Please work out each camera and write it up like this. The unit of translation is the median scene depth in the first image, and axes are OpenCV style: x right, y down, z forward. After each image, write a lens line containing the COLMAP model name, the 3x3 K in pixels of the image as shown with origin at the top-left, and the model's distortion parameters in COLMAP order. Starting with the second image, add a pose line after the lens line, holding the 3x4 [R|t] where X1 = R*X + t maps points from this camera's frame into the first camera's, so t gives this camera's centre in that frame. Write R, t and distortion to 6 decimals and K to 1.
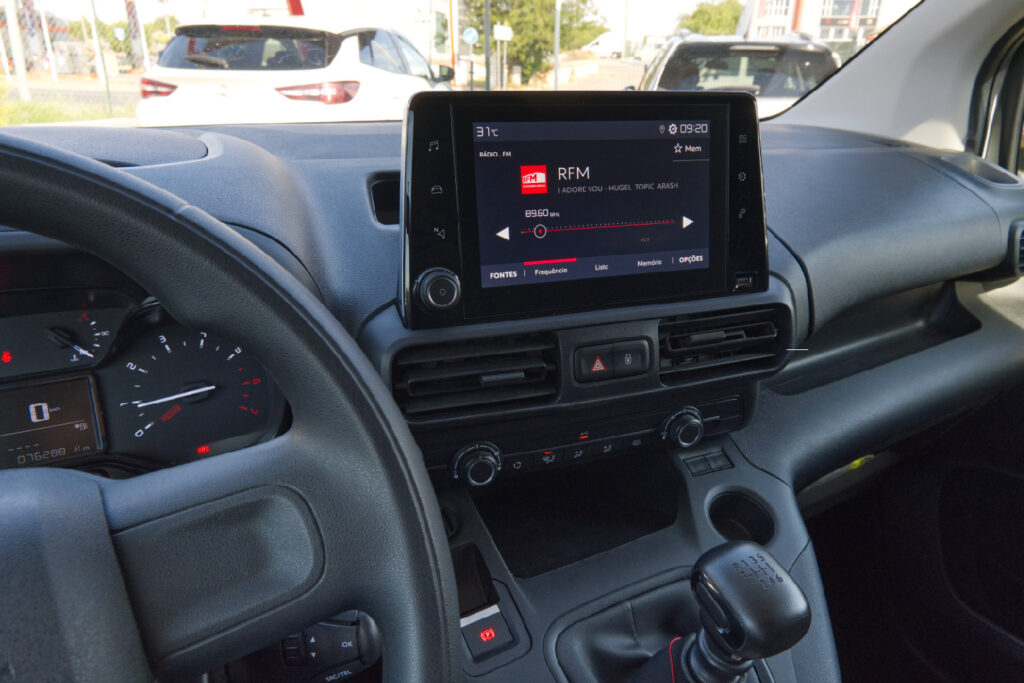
lens RADIAL K [[682.4, 0, 508.3], [0, 682.4, 341.3], [0, 0, 1]] dist [0.005856, -0.006059]
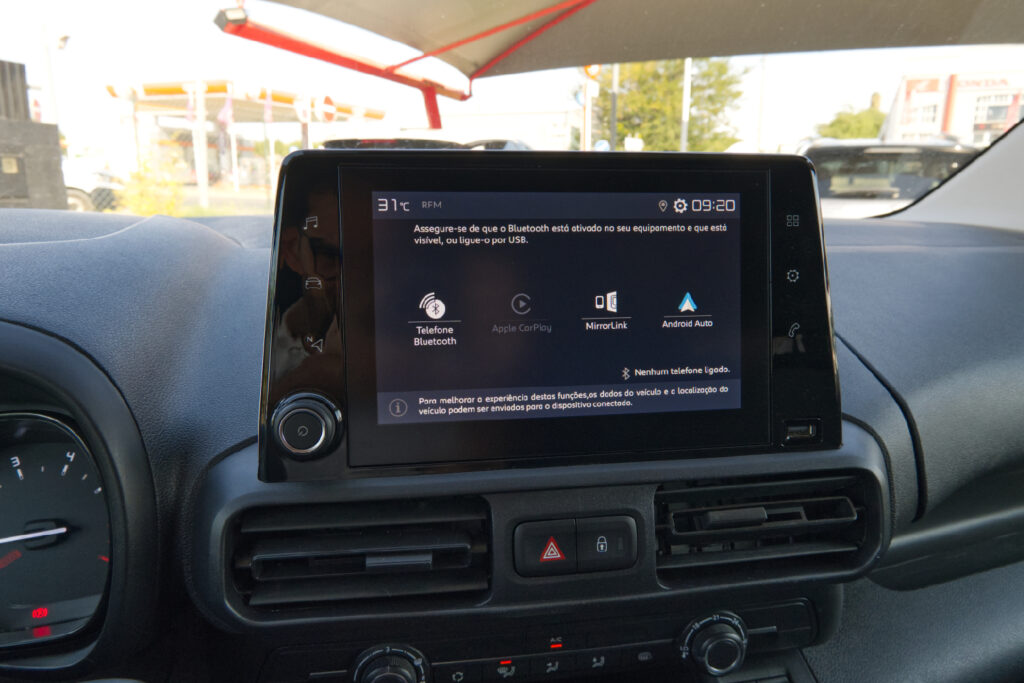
lens RADIAL K [[682.4, 0, 507.1], [0, 682.4, 338.6], [0, 0, 1]] dist [0.005856, -0.006059]
pose [[0.982425, 0.036071, -0.183142, 0.170271], [-0.062962, 0.987687, -0.143217, -0.059071], [0.175721, 0.152231, 0.972599, 0.273437]]
